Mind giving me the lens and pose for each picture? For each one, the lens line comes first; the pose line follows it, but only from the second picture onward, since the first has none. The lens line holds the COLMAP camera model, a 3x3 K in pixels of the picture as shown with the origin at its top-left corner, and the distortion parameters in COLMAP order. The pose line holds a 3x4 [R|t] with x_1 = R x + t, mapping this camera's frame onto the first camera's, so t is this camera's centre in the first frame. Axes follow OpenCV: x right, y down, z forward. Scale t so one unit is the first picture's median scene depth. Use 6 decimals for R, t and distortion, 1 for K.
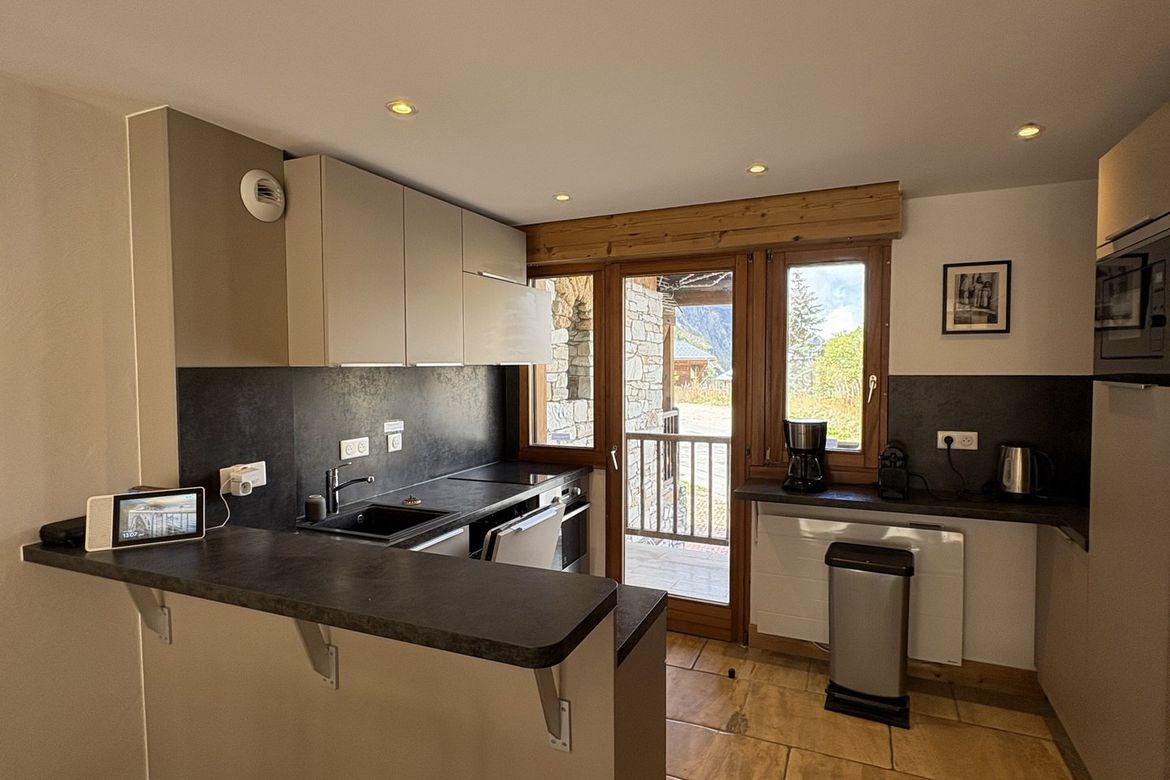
lens RADIAL K [[616.5, 0, 583.2], [0, 616.5, 387.6], [0, 0, 1]] dist [0.002549, -0.000104]
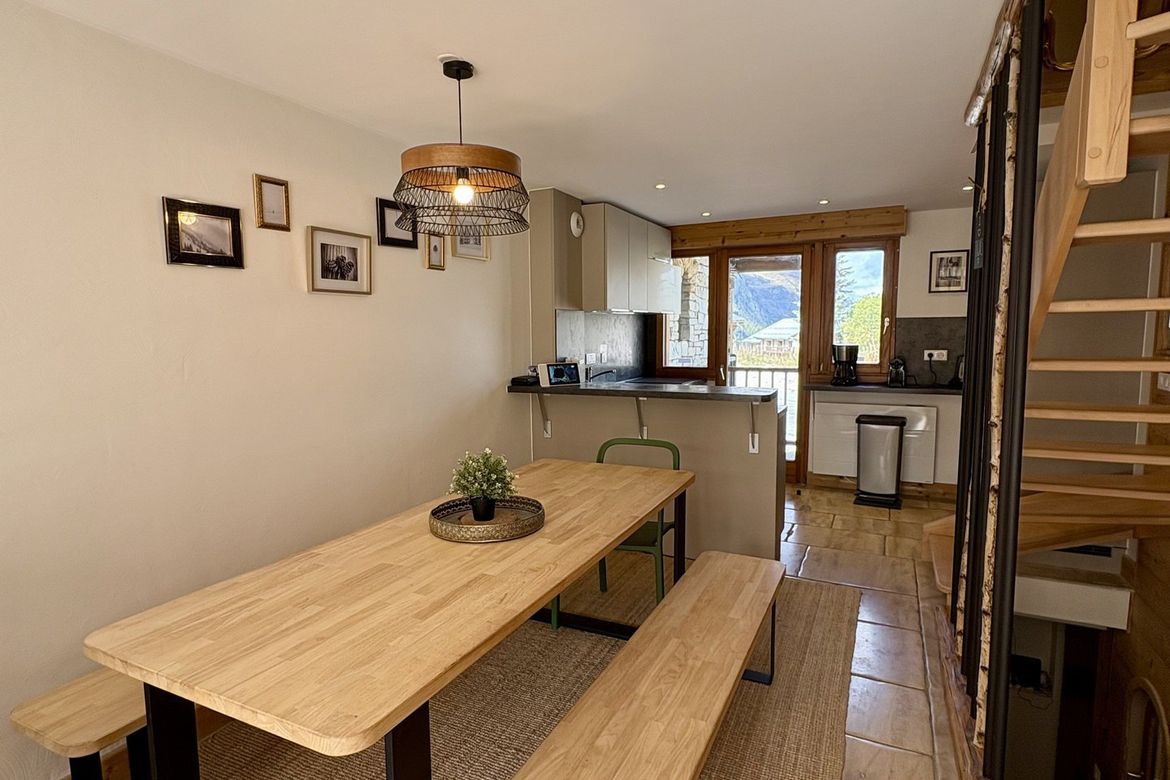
lens RADIAL K [[616.5, 0, 587.2], [0, 616.5, 386.6], [0, 0, 1]] dist [0.002549, -0.000104]
pose [[0.999499, 0.000366, -0.031648, -0.292829], [0.001444, 0.998364, 0.057159, 0.069656], [0.031617, -0.057176, 0.997863, -0.713070]]
